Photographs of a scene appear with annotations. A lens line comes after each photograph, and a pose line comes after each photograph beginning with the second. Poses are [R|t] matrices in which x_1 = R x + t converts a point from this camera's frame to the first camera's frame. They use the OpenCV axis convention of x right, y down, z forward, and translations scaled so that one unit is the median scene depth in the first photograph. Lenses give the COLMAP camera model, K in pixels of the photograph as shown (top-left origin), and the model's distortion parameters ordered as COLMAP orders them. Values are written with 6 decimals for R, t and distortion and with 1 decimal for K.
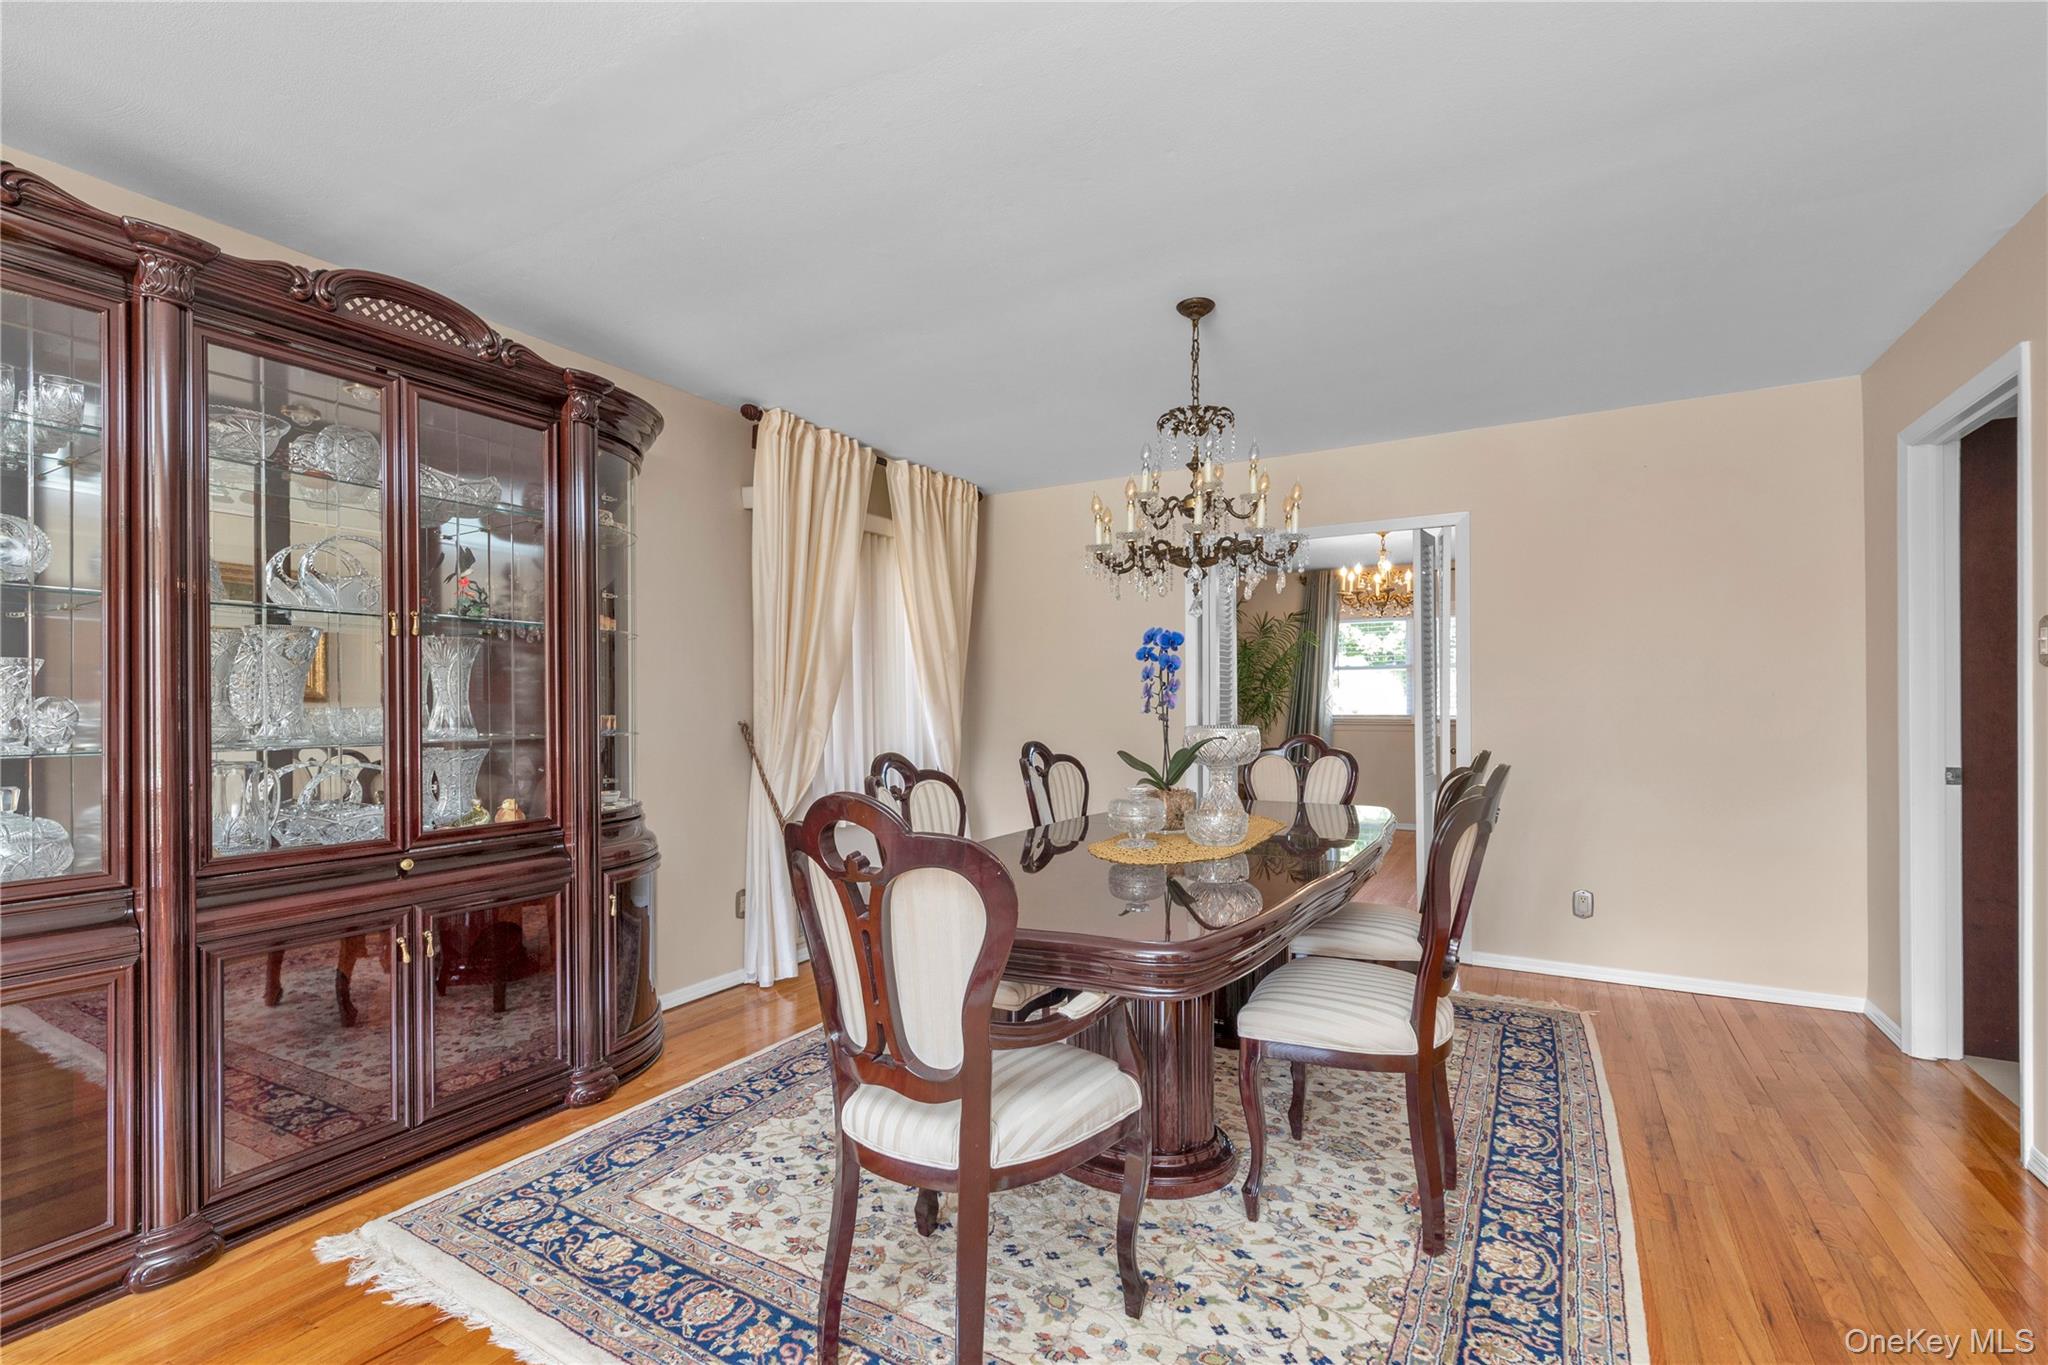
lens RADIAL K [[885.4, 0, 1036.1], [0, 885.4, 719.8], [0, 0, 1]] dist [0.004341, -0.001336]
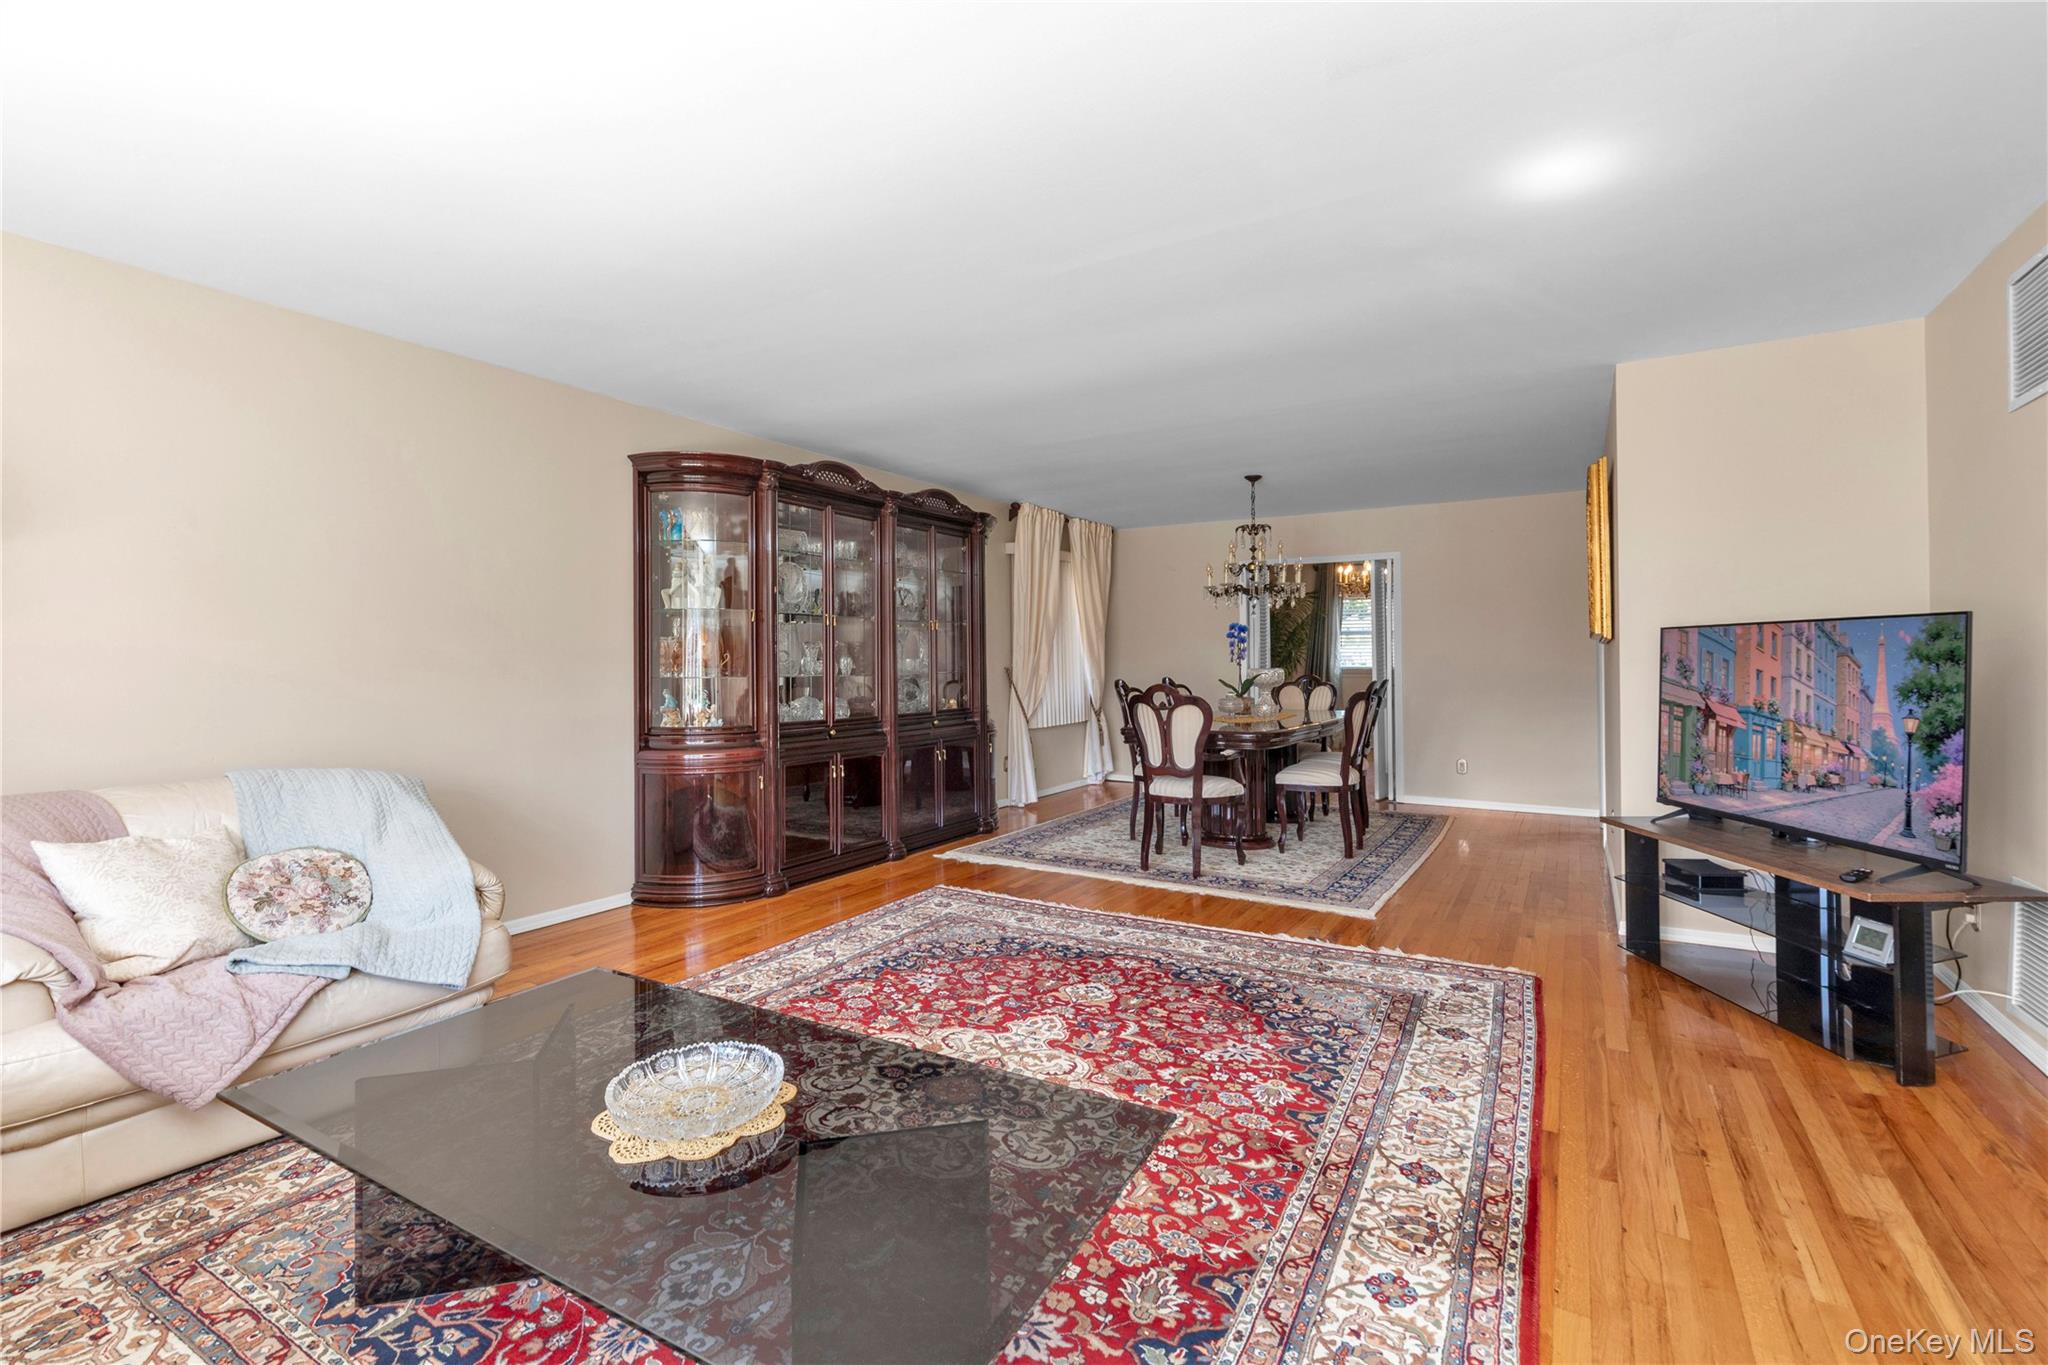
lens RADIAL K [[885.4, 0, 1035.1], [0, 885.4, 637.6], [0, 0, 1]] dist [0.004341, -0.001336]
pose [[0.999567, 0.001166, -0.029402, -0.286296], [-0.002352, 0.999184, -0.040324, 0.020470], [0.029331, 0.040376, 0.998754, -1.160512]]
